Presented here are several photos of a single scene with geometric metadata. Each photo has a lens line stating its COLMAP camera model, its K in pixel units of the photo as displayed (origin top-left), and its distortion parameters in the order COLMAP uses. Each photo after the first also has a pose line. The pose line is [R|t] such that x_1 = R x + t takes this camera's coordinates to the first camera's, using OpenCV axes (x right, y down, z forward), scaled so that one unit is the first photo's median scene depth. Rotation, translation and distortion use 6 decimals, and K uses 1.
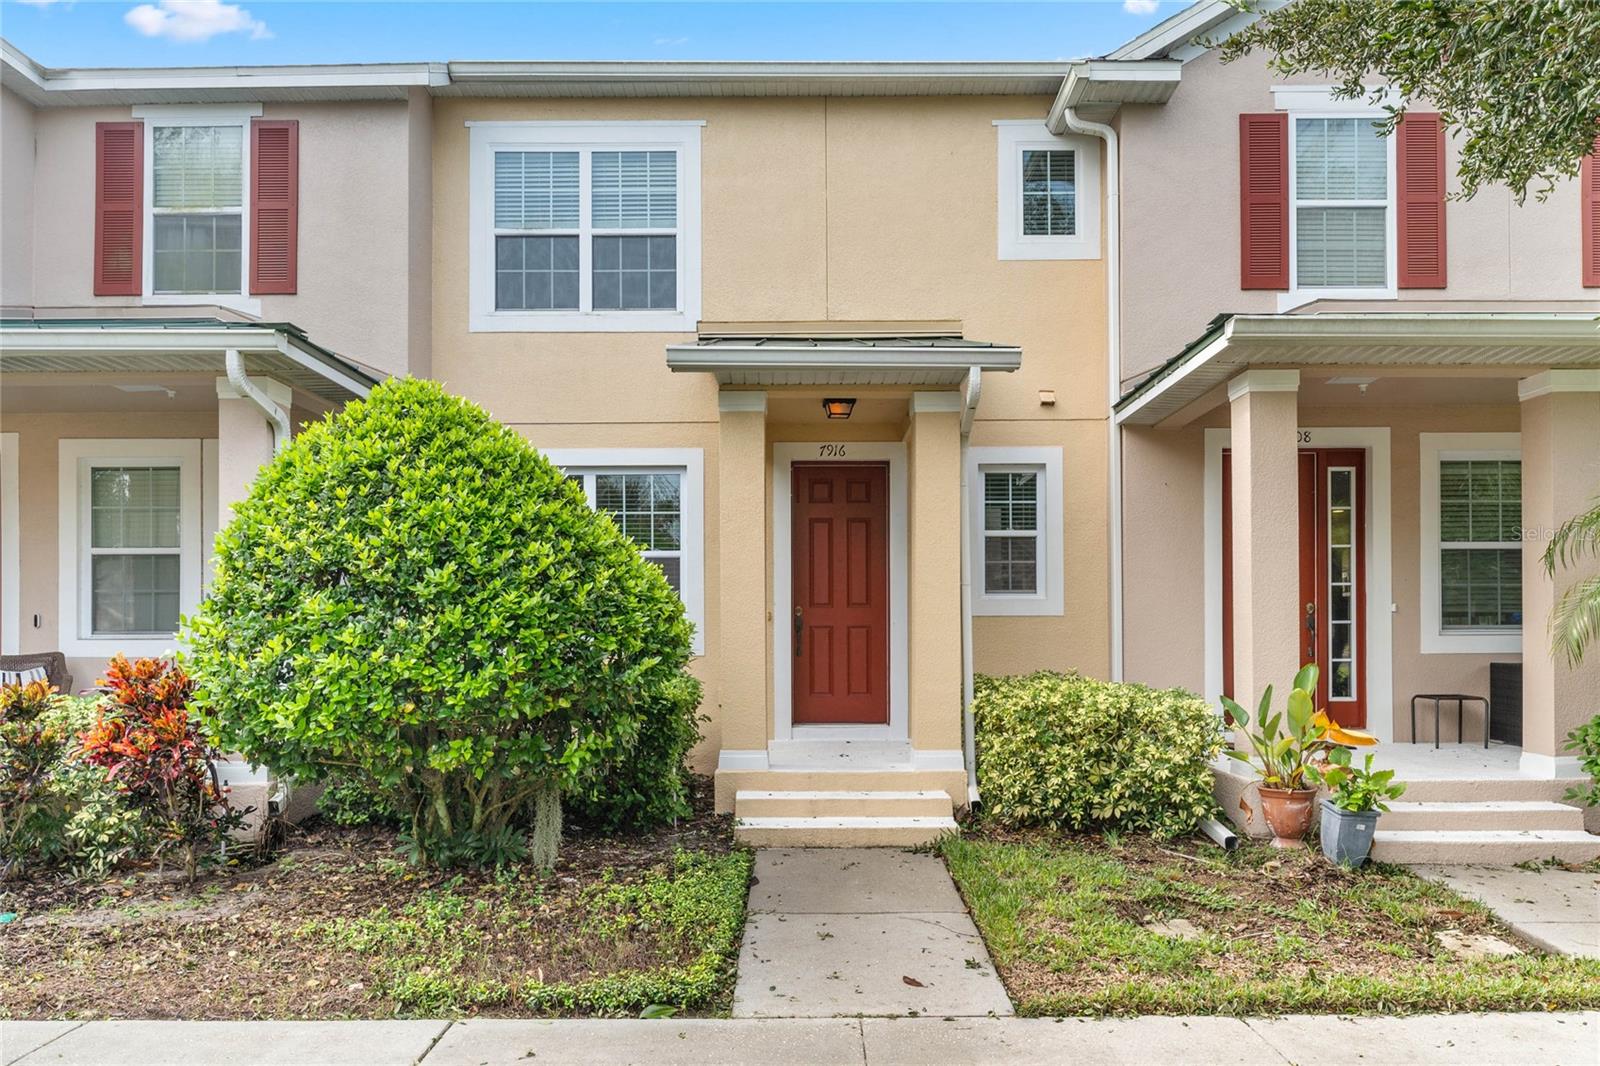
lens RADIAL K [[995.3, 0, 802.5], [0, 995.3, 622.4], [0, 0, 1]] dist [0.000301, -0.002838]
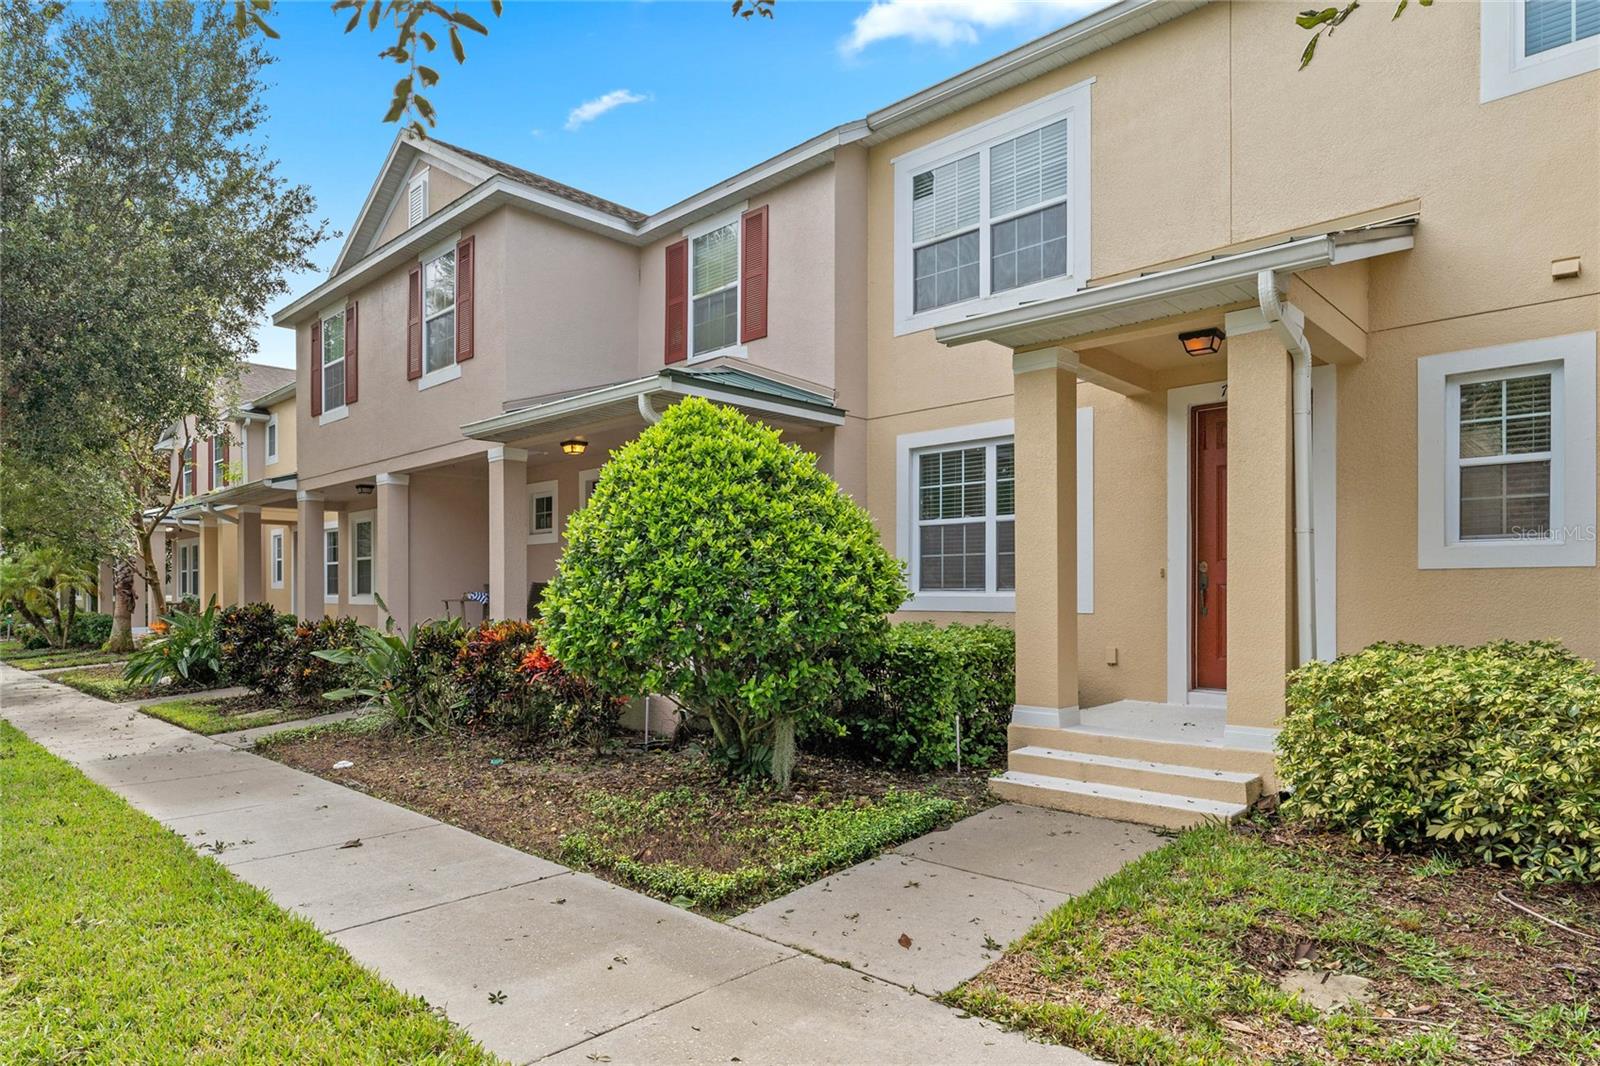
lens RADIAL K [[901.7, 0, 799.6], [0, 901.7, 600.4], [0, 0, 1]] dist [0.000354, -0.001706]
pose [[0.720414, 0.005438, -0.693523, 0.400528], [0.008078, 0.999836, 0.016231, 0.003549], [0.693498, -0.017295, 0.720251, 0.173722]]
